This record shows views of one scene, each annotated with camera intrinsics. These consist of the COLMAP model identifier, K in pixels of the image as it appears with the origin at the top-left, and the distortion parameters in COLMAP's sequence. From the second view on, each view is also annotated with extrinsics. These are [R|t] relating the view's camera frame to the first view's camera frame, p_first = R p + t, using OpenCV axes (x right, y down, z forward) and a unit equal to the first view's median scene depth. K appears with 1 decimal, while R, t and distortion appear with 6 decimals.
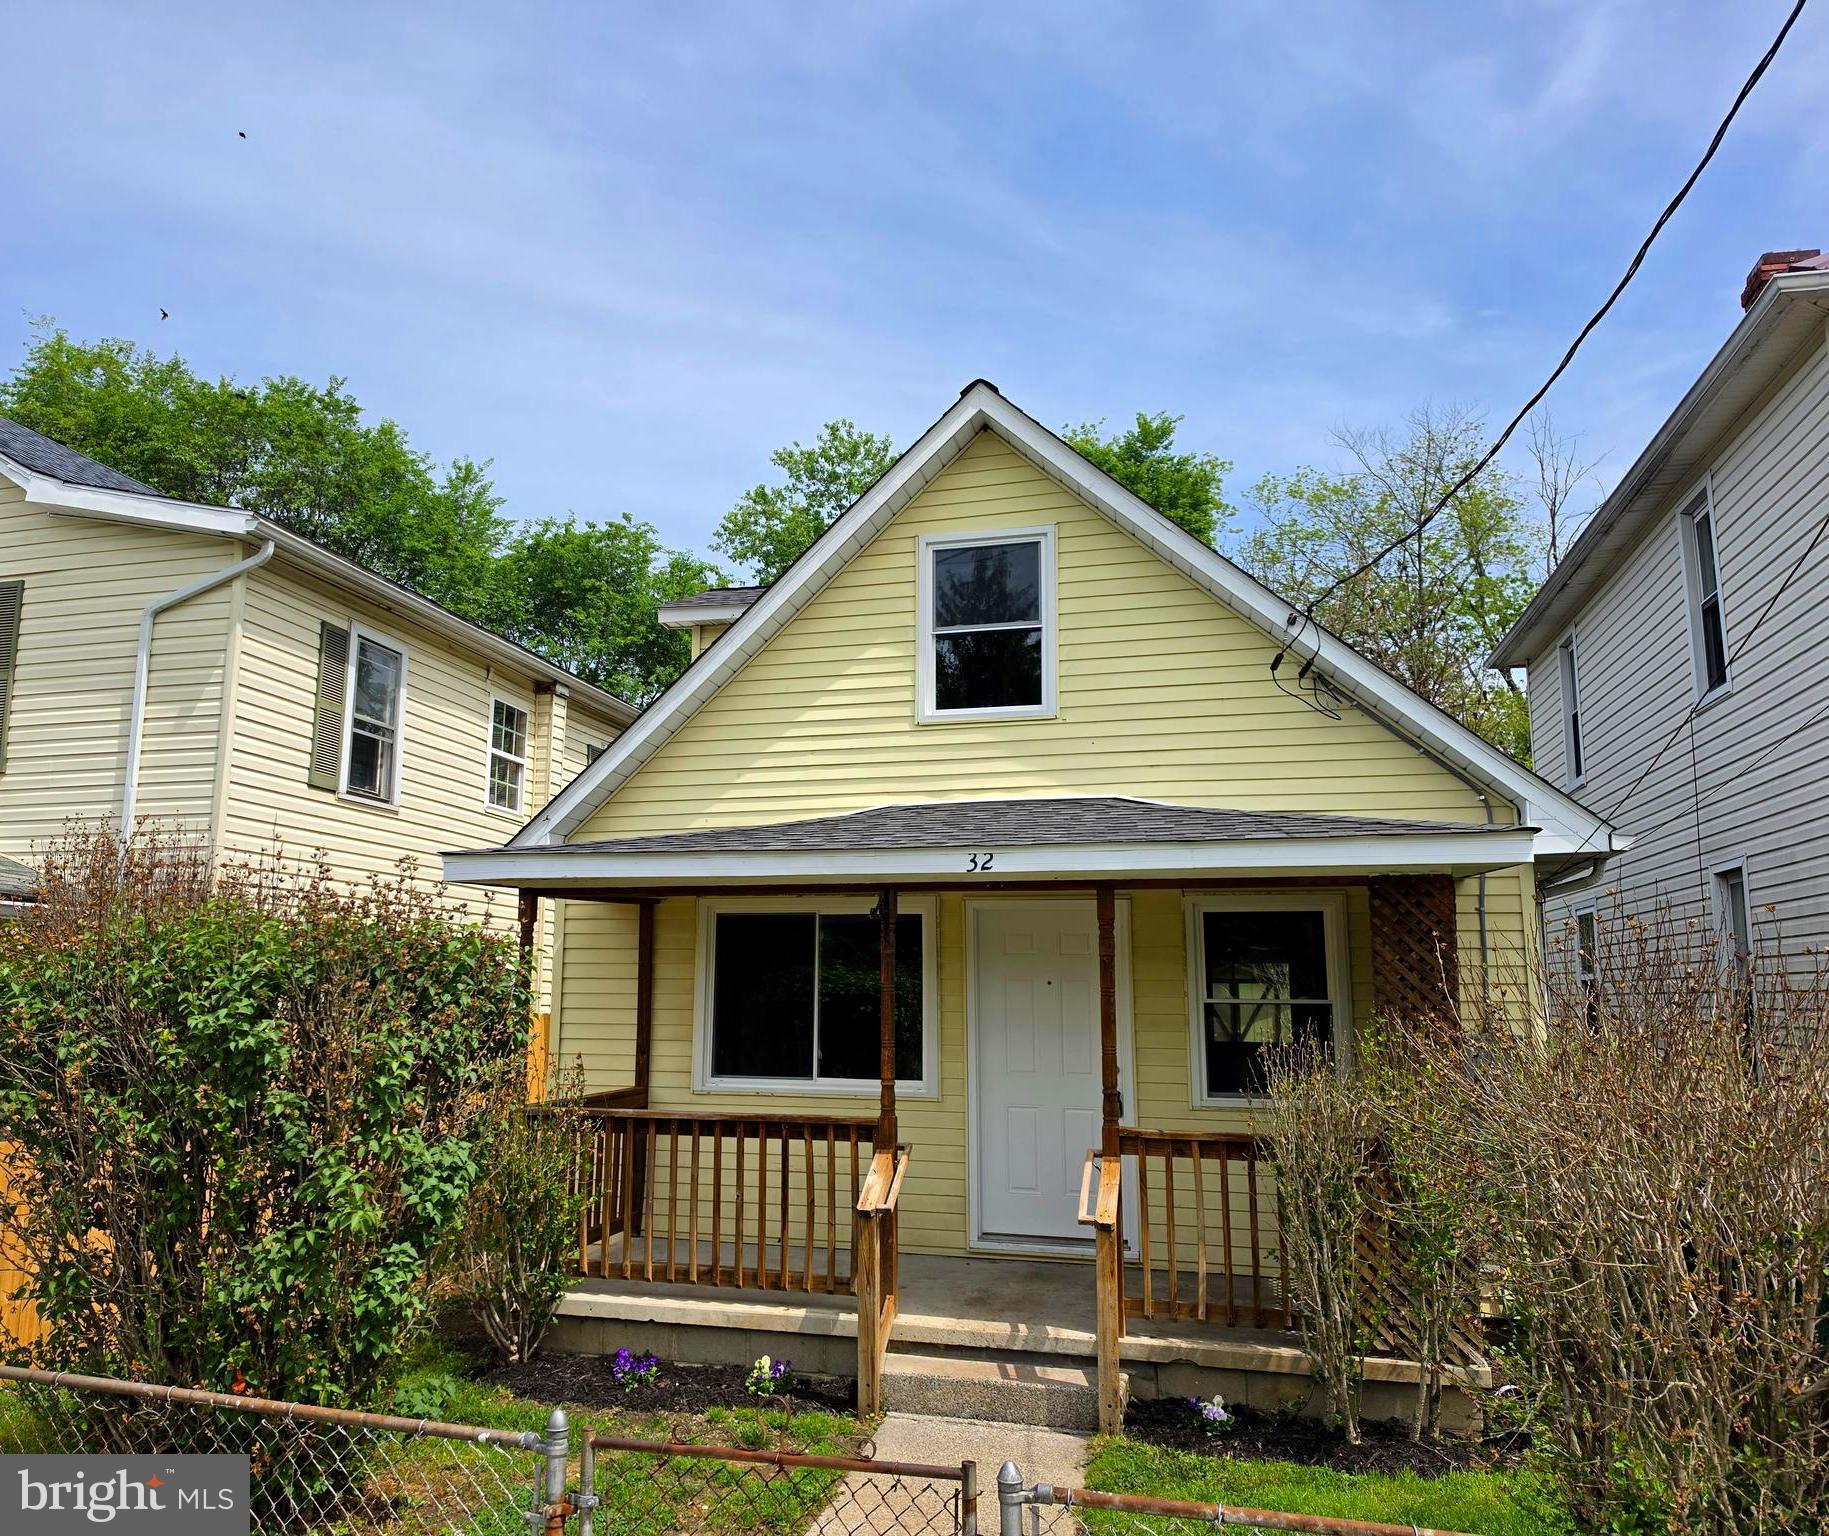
lens RADIAL K [[1450.3, 0, 802.6], [0, 1450.3, 777.8], [0, 0, 1]] dist [0.058749, -0.103707]
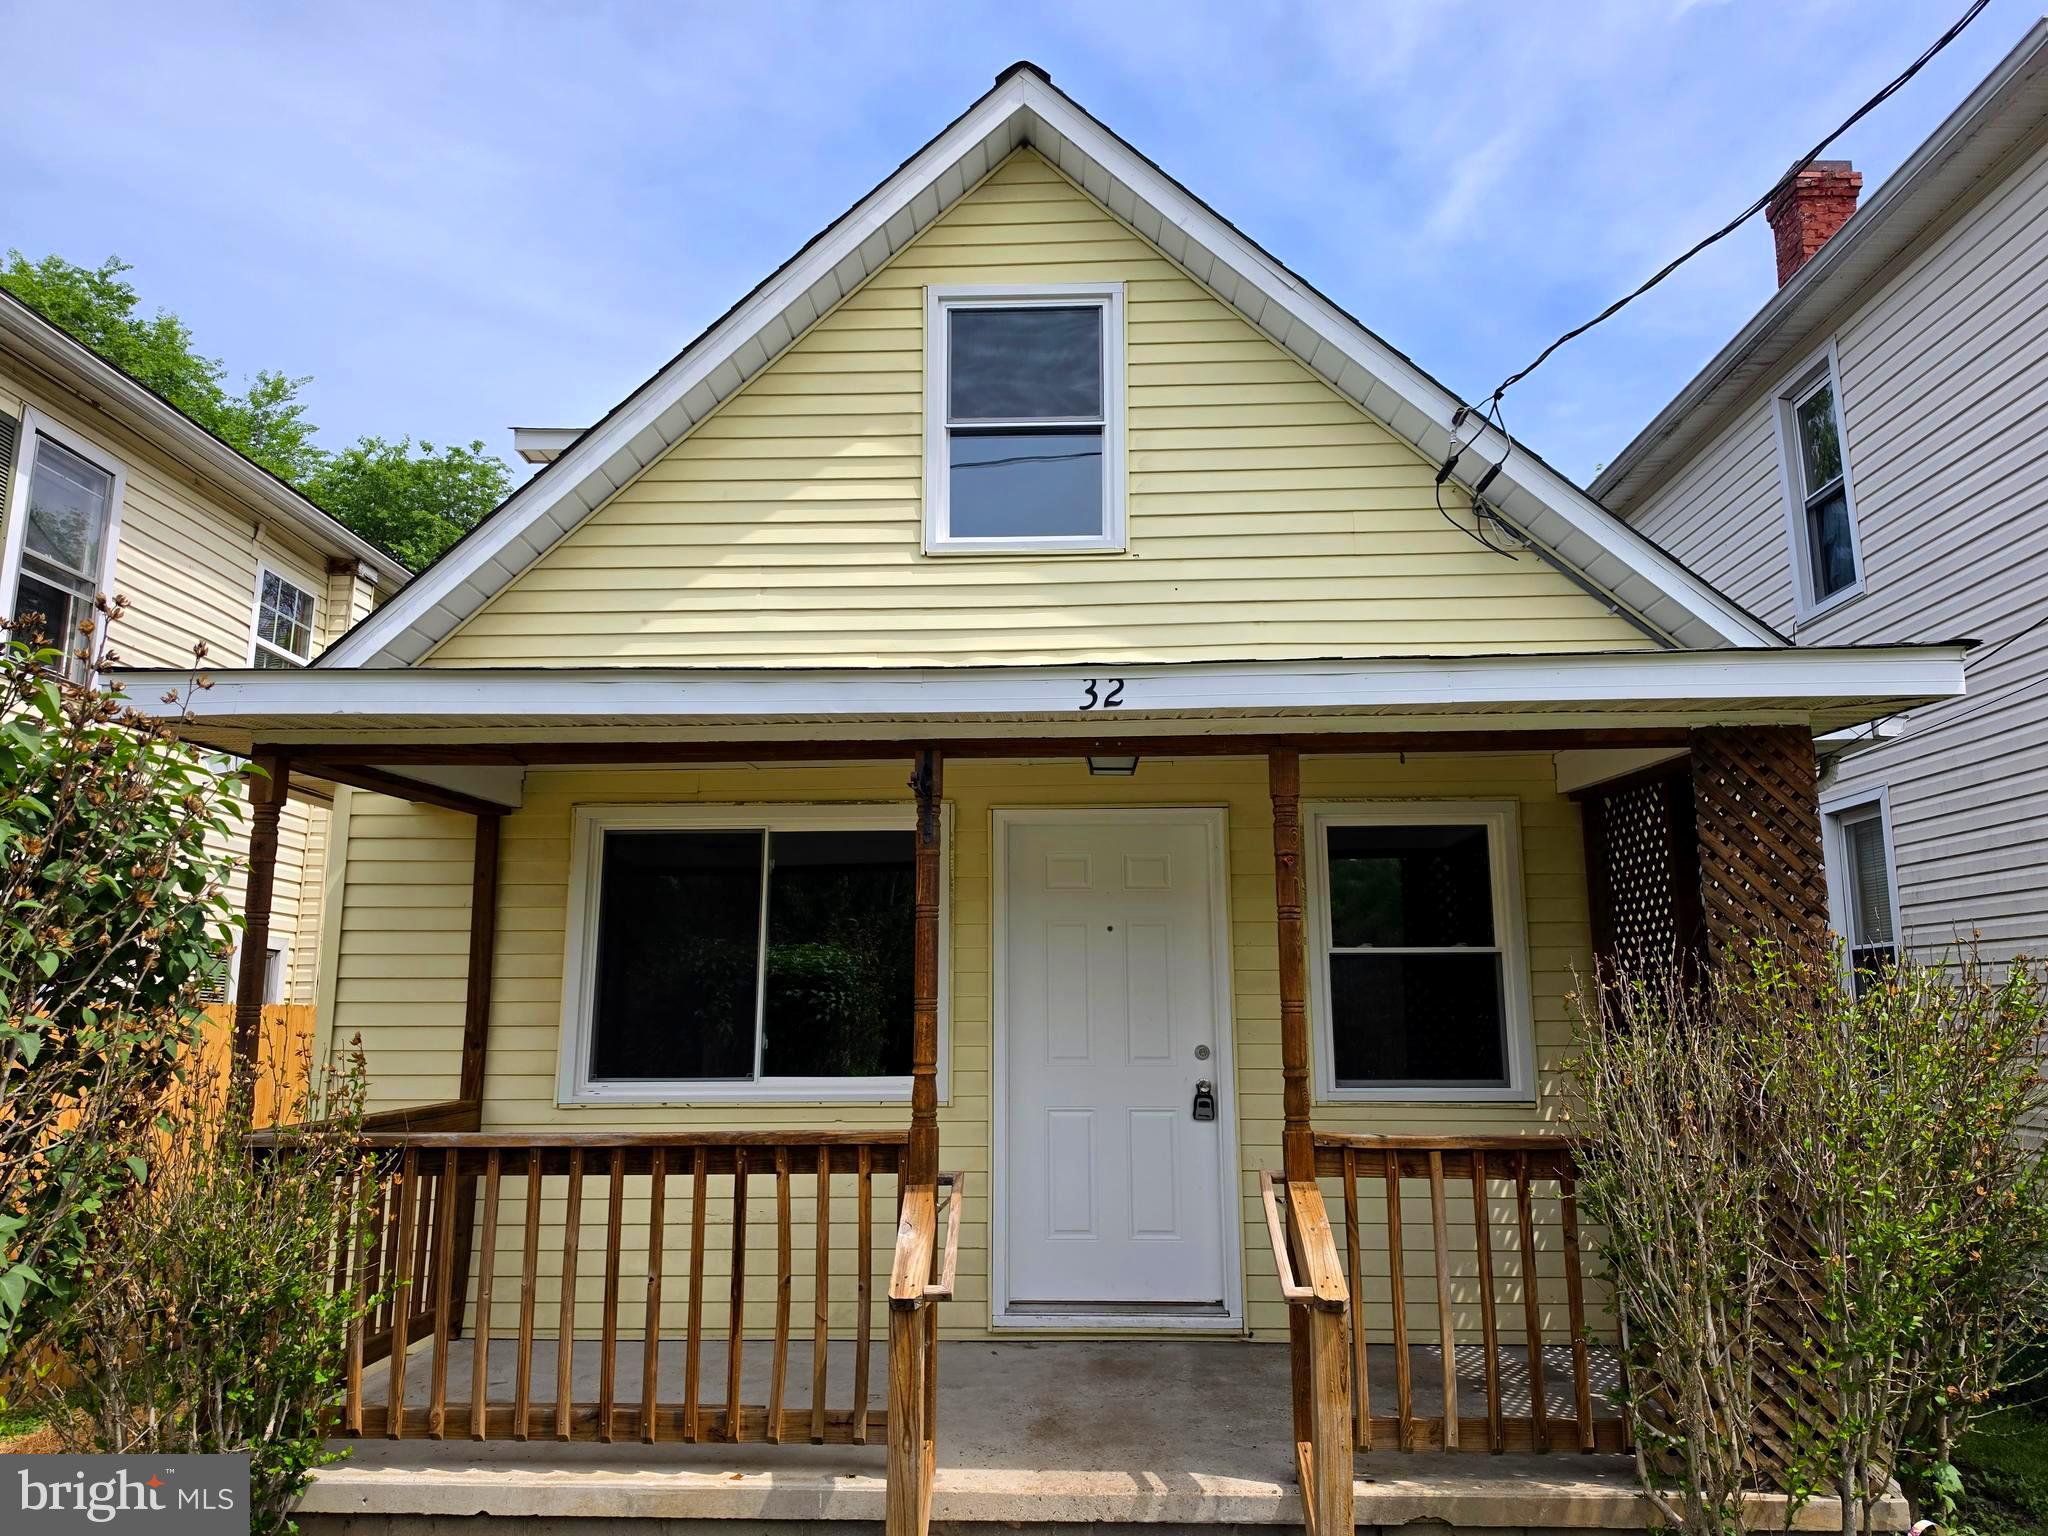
lens RADIAL K [[1452.8, 0, 1029.5], [0, 1452.8, 765.8], [0, 0, 1]] dist [0.046859, -0.064947]
pose [[0.967095, 0.031181, 0.252496, -0.042872], [-0.025896, 0.999371, -0.024231, 0.080487], [-0.253093, 0.016895, 0.967294, 0.336547]]
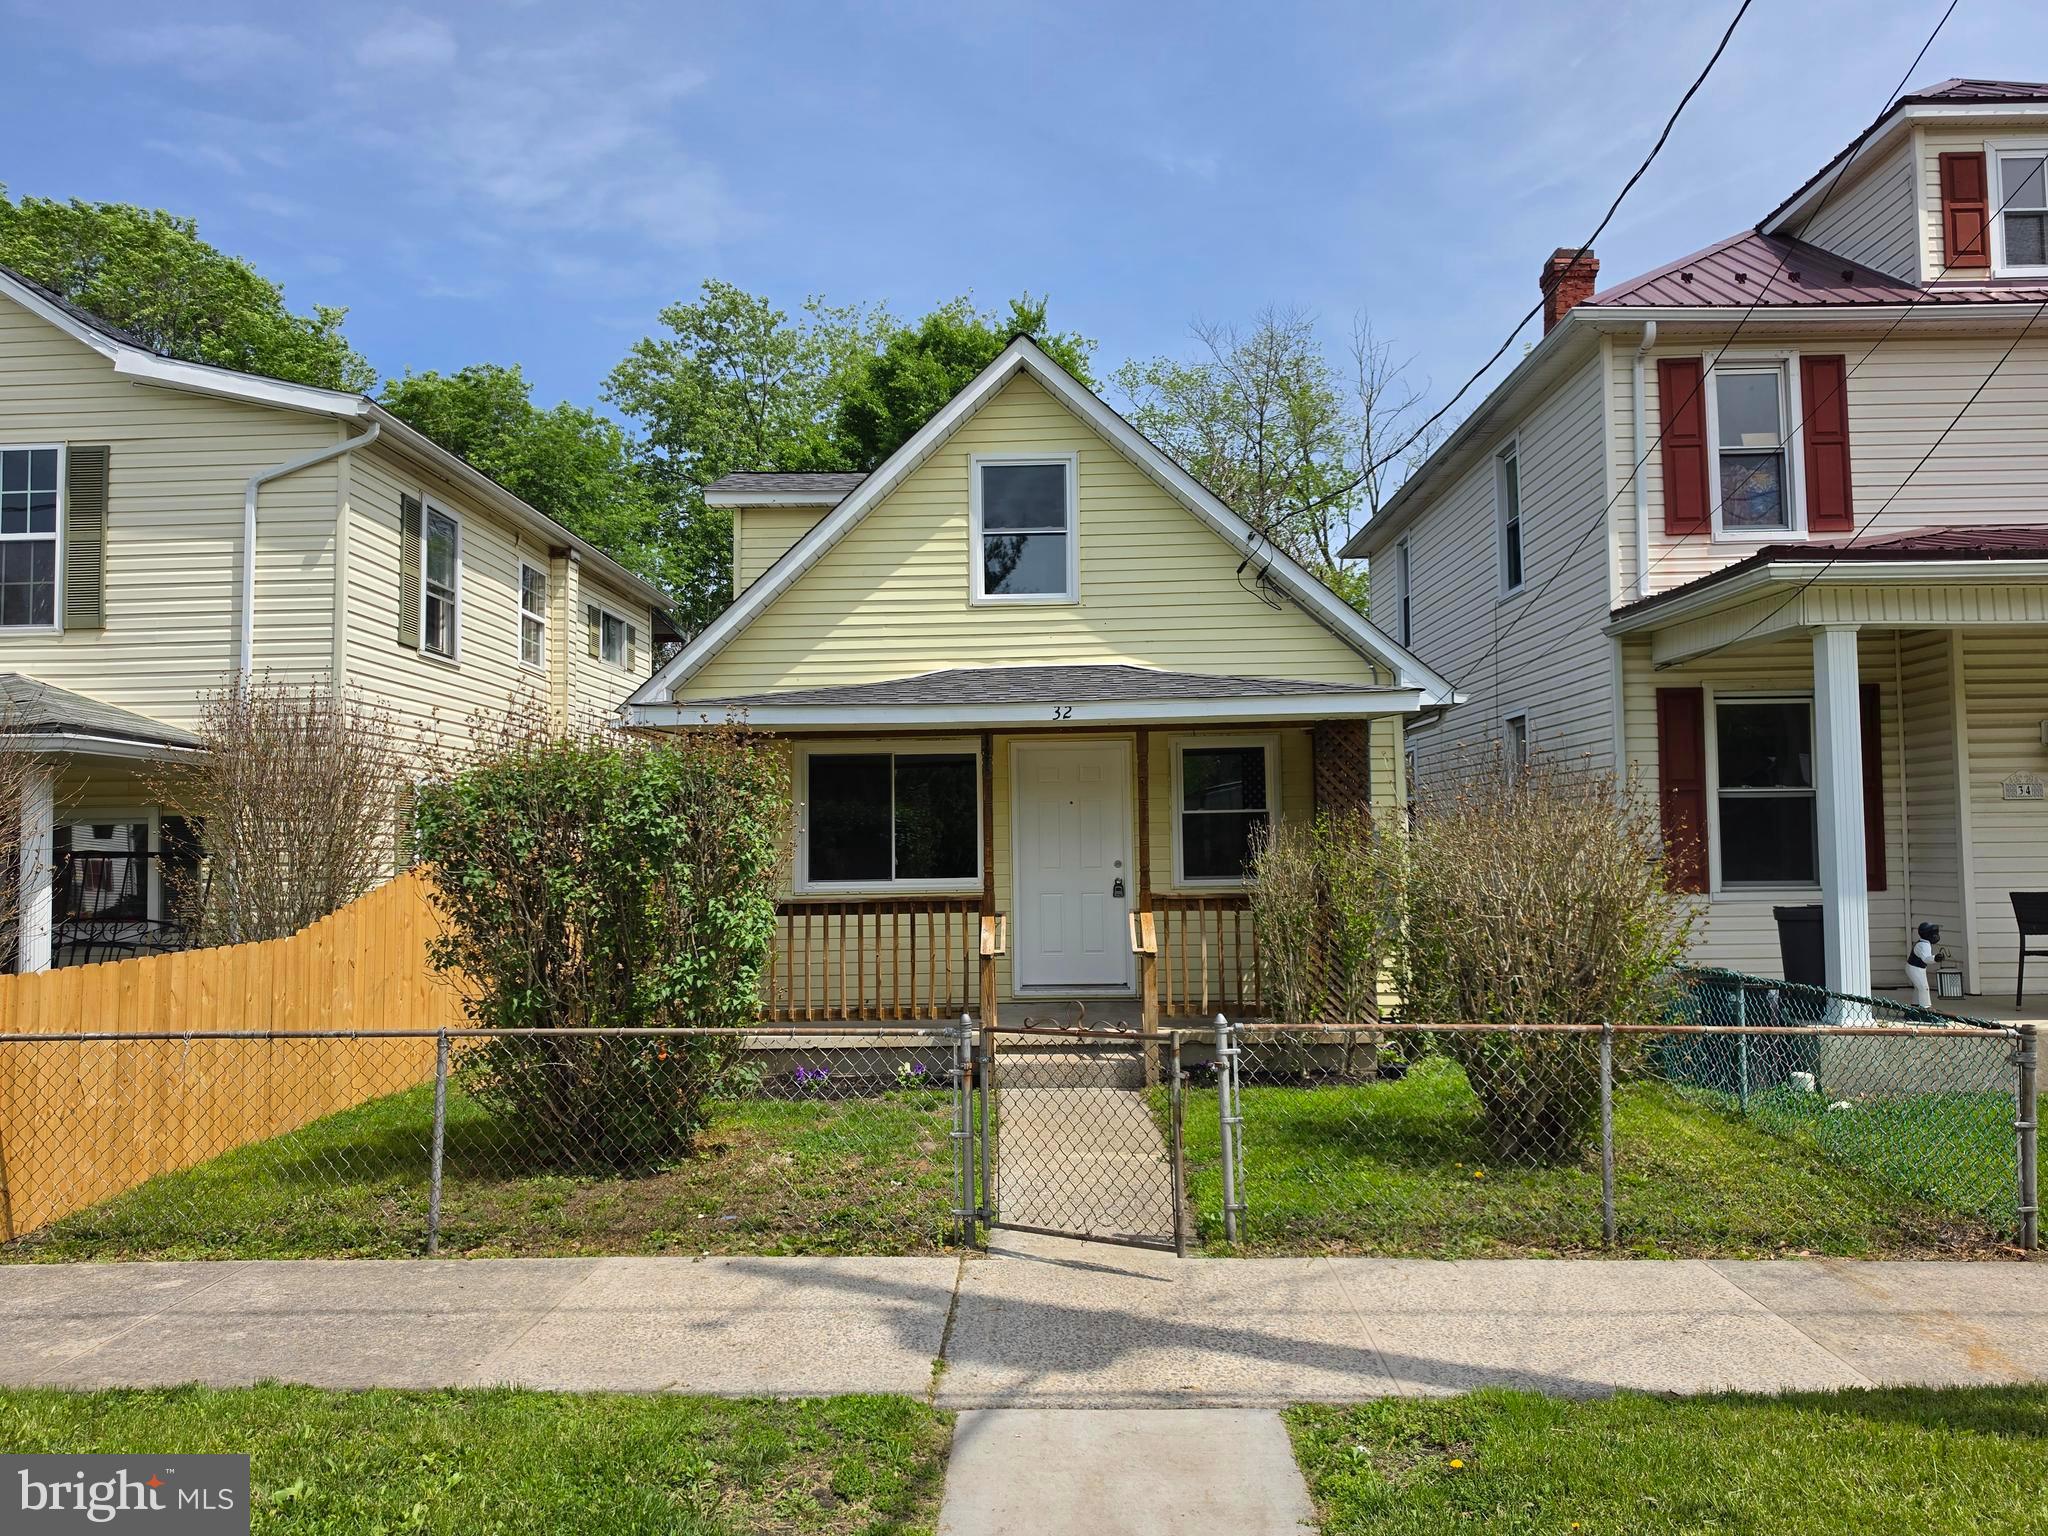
lens RADIAL K [[1452.8, 0, 1022.8], [0, 1452.8, 786.8], [0, 0, 1]] dist [0.046859, -0.064947]
pose [[0.965982, -0.013196, 0.258271, -0.216385], [-0.014327, 0.994433, 0.104395, -0.012296], [-0.258210, -0.104544, 0.960415, -0.271323]]
